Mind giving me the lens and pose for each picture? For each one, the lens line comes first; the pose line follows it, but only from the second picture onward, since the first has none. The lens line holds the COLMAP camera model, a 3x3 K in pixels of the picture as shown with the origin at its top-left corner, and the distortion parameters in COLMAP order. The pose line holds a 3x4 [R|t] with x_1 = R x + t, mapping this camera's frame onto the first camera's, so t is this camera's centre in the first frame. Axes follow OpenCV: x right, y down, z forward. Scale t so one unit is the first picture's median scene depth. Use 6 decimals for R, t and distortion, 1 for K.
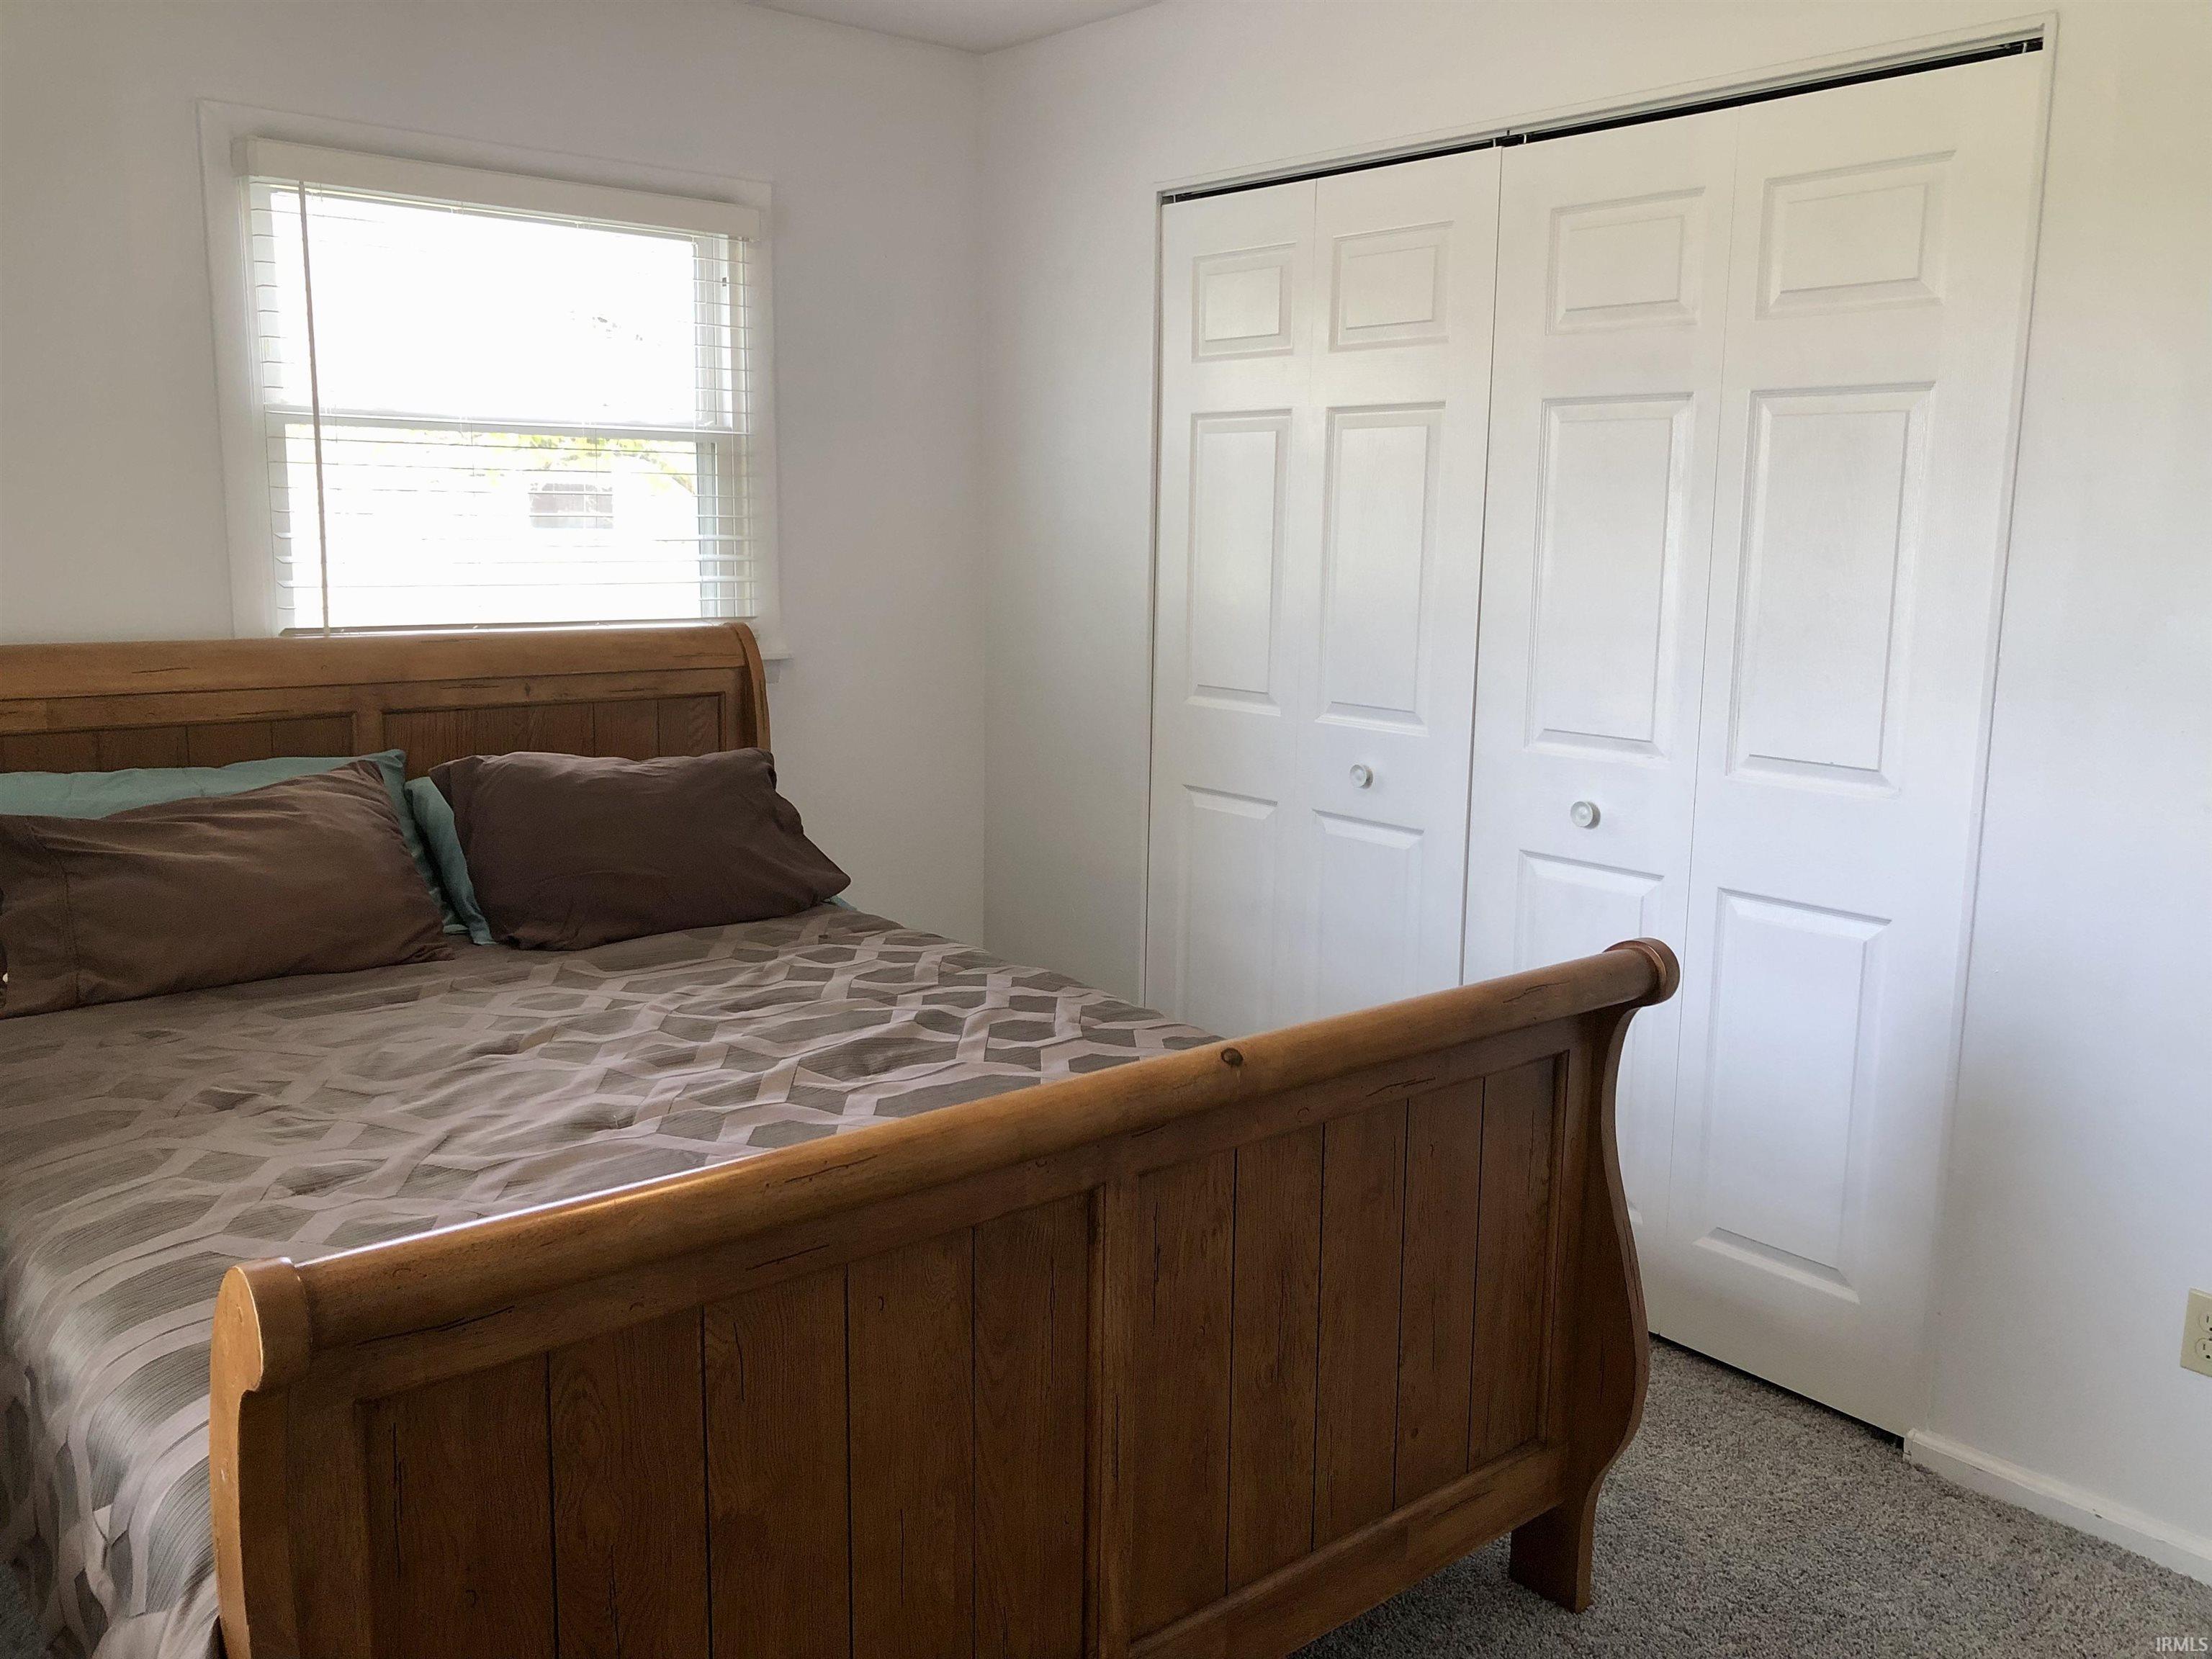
lens RADIAL K [[1801.8, 0, 1110.5], [0, 1801.8, 792.8], [0, 0, 1]] dist [0.026720, -0.009107]
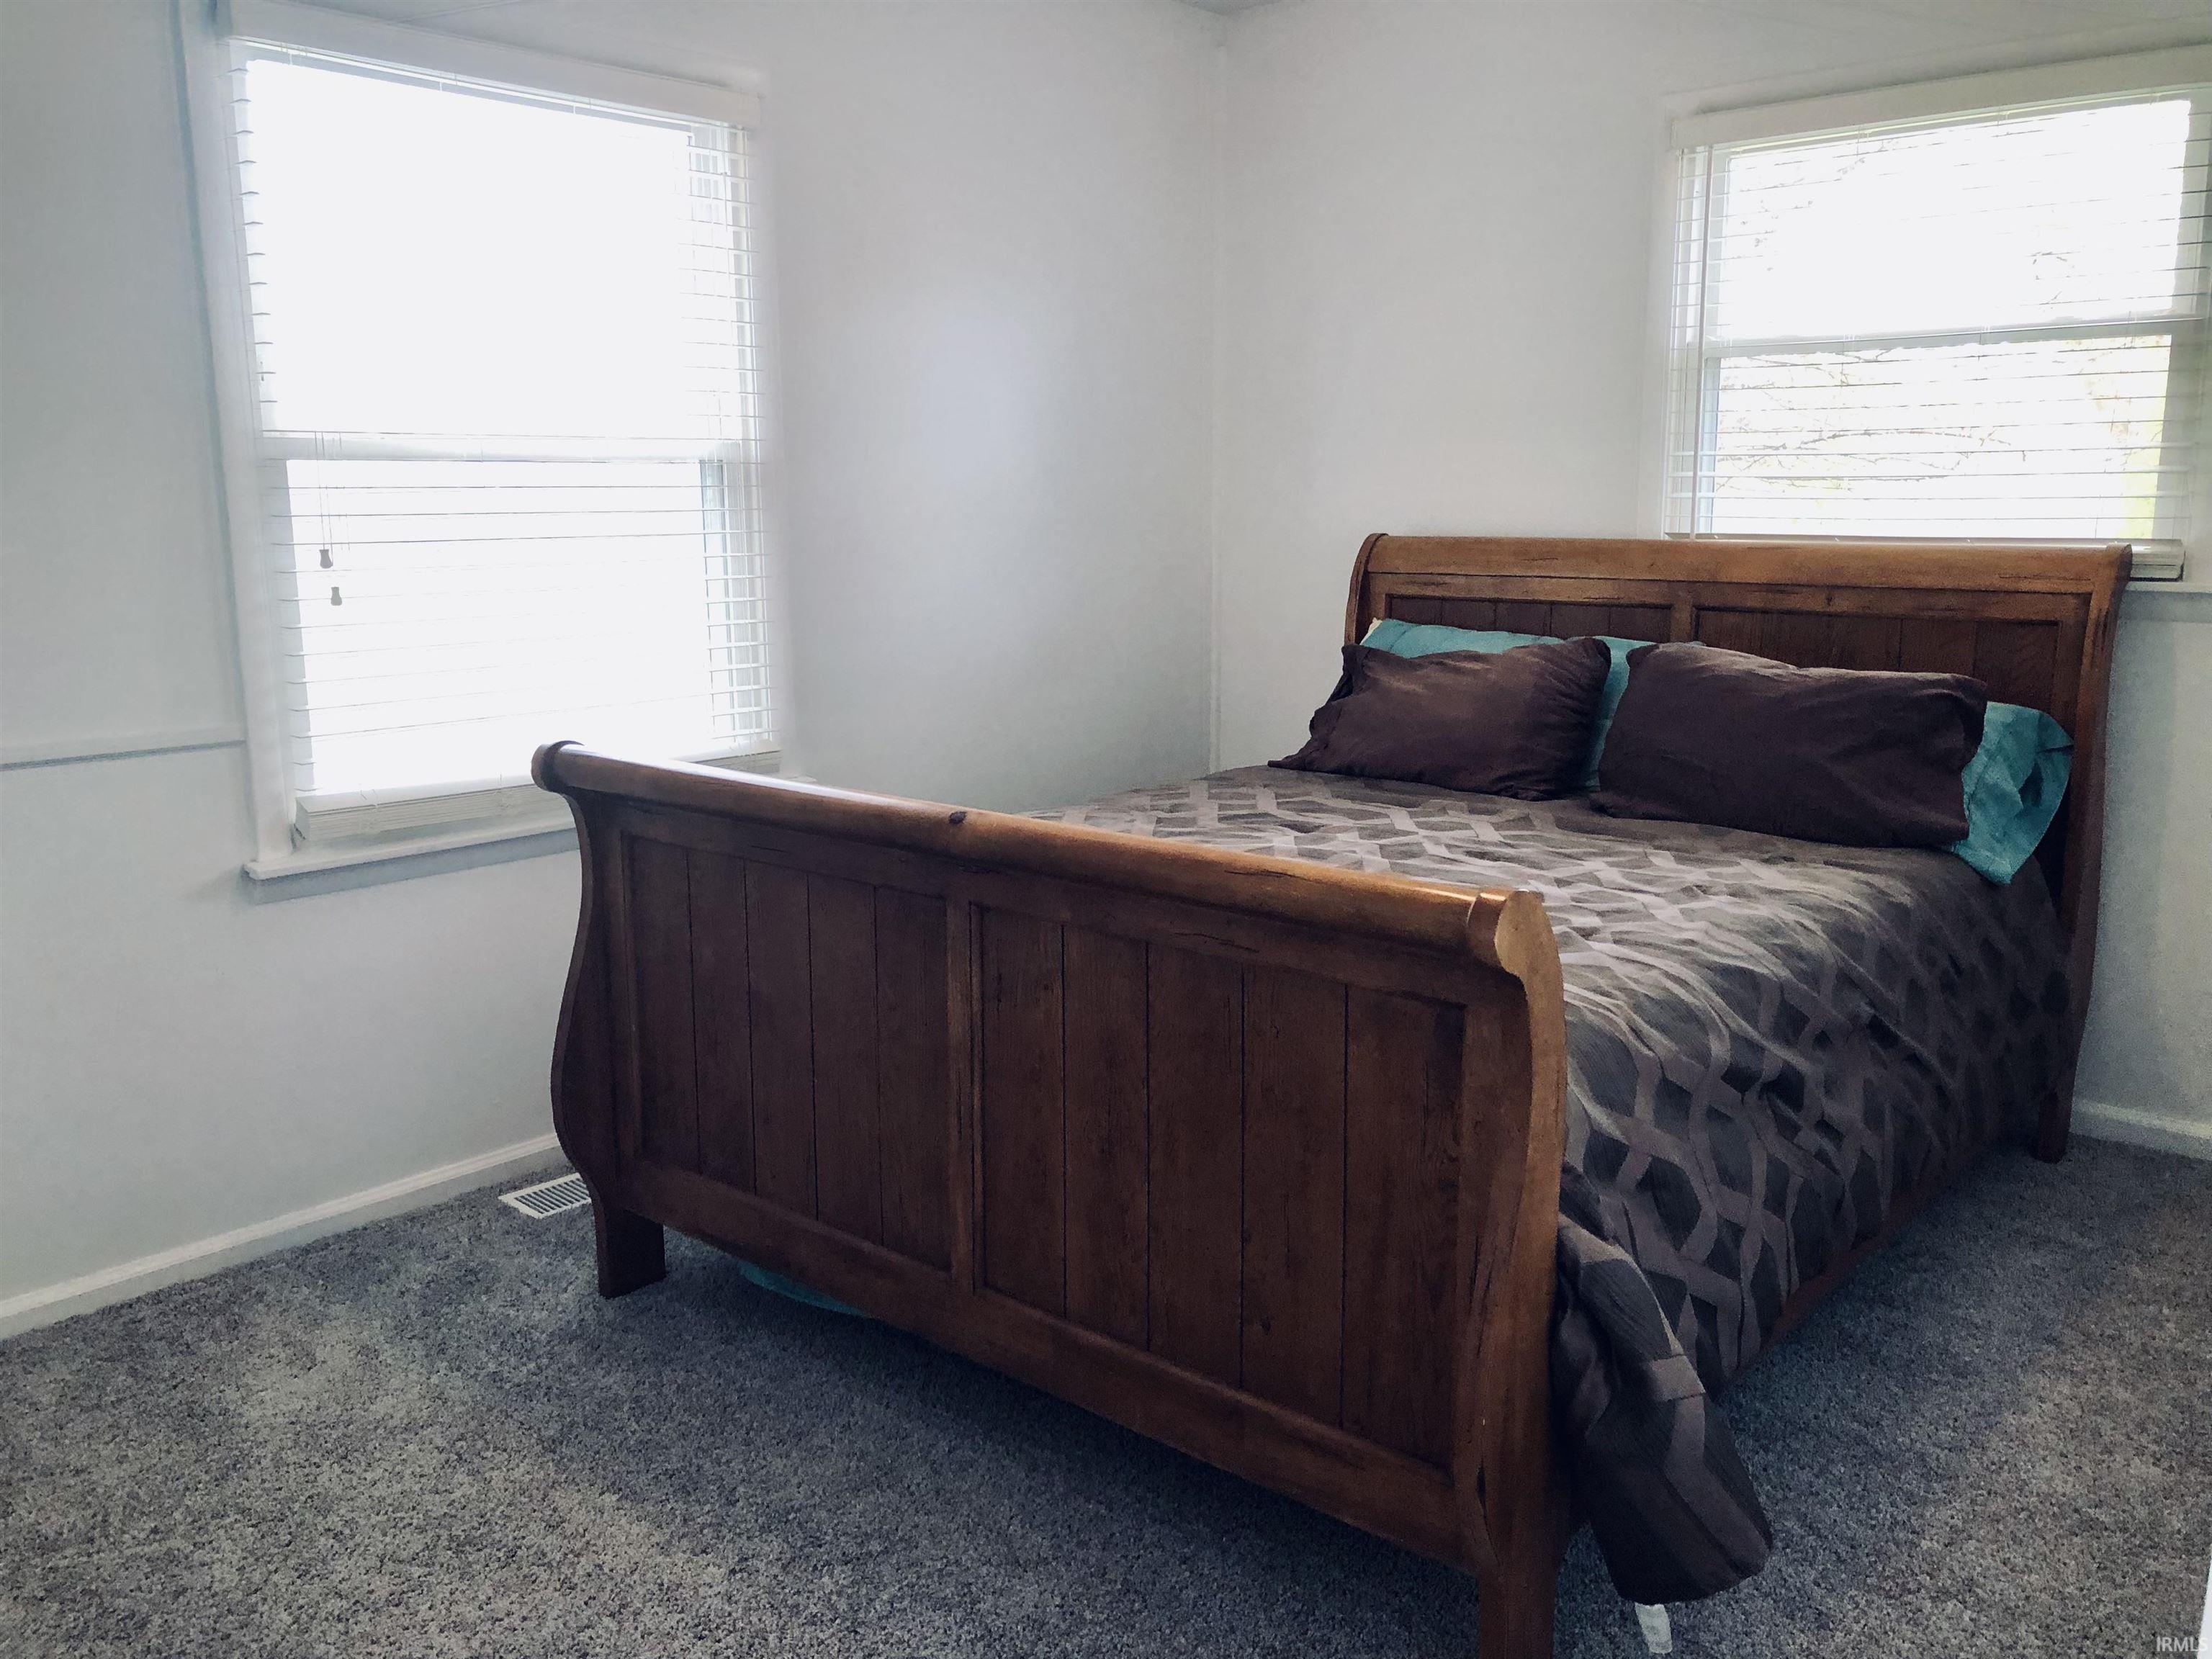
lens RADIAL K [[1818.2, 0, 1108.6], [0, 1818.2, 802.5], [0, 0, 1]] dist [0.010324, -0.008295]
pose [[0.163319, 0.154225, -0.974444, 0.651209], [-0.147303, 0.980446, 0.130487, -0.019247], [0.975515, 0.122228, 0.182843, 0.440539]]
